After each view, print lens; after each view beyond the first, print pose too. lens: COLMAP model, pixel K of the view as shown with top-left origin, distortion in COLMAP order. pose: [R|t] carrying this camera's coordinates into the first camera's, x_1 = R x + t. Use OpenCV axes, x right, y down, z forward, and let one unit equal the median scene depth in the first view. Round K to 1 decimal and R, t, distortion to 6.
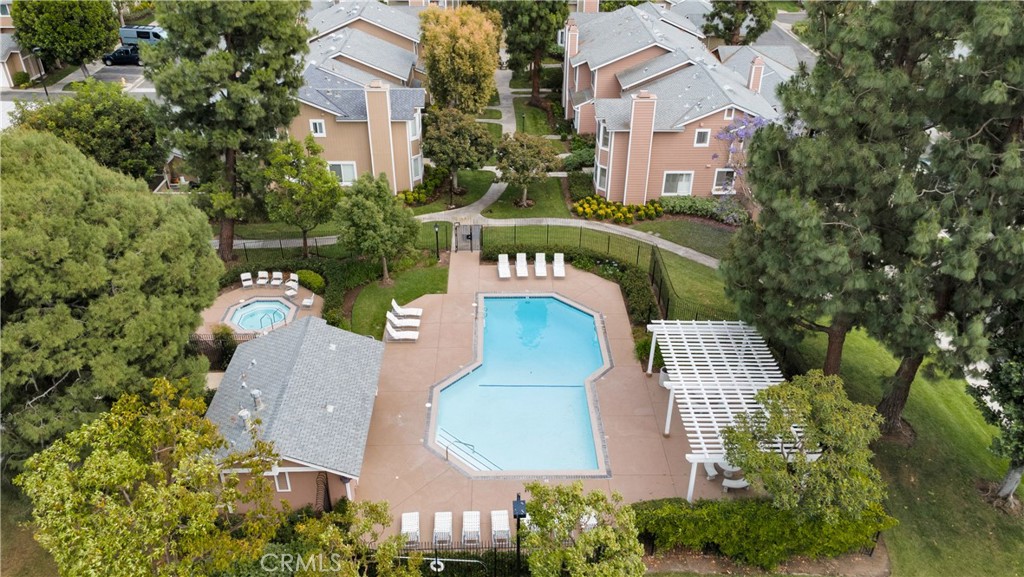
lens RADIAL K [[769.1, 0, 512.0], [0, 769.1, 288.5], [0, 0, 1]] dist [0.070737, 0.000112]
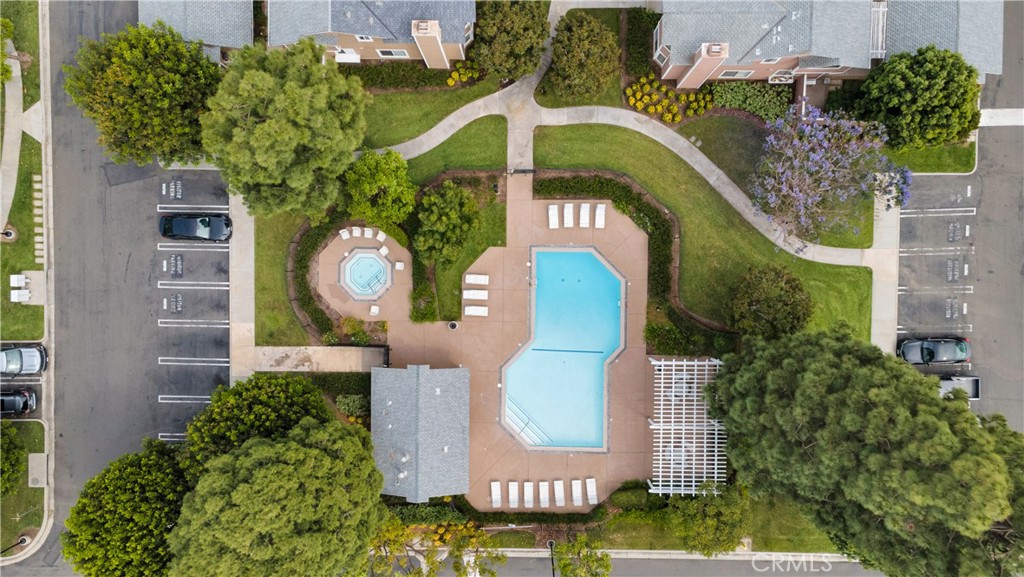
lens RADIAL K [[769.1, 0, 512.0], [0, 769.1, 288.5], [0, 0, 1]] dist [0.070737, 0.000112]
pose [[0.999063, 0.035938, -0.024104, -0.048346], [0.002638, 0.505406, 0.862878, -1.159871], [0.043192, -0.862133, 0.504838, 0.355220]]
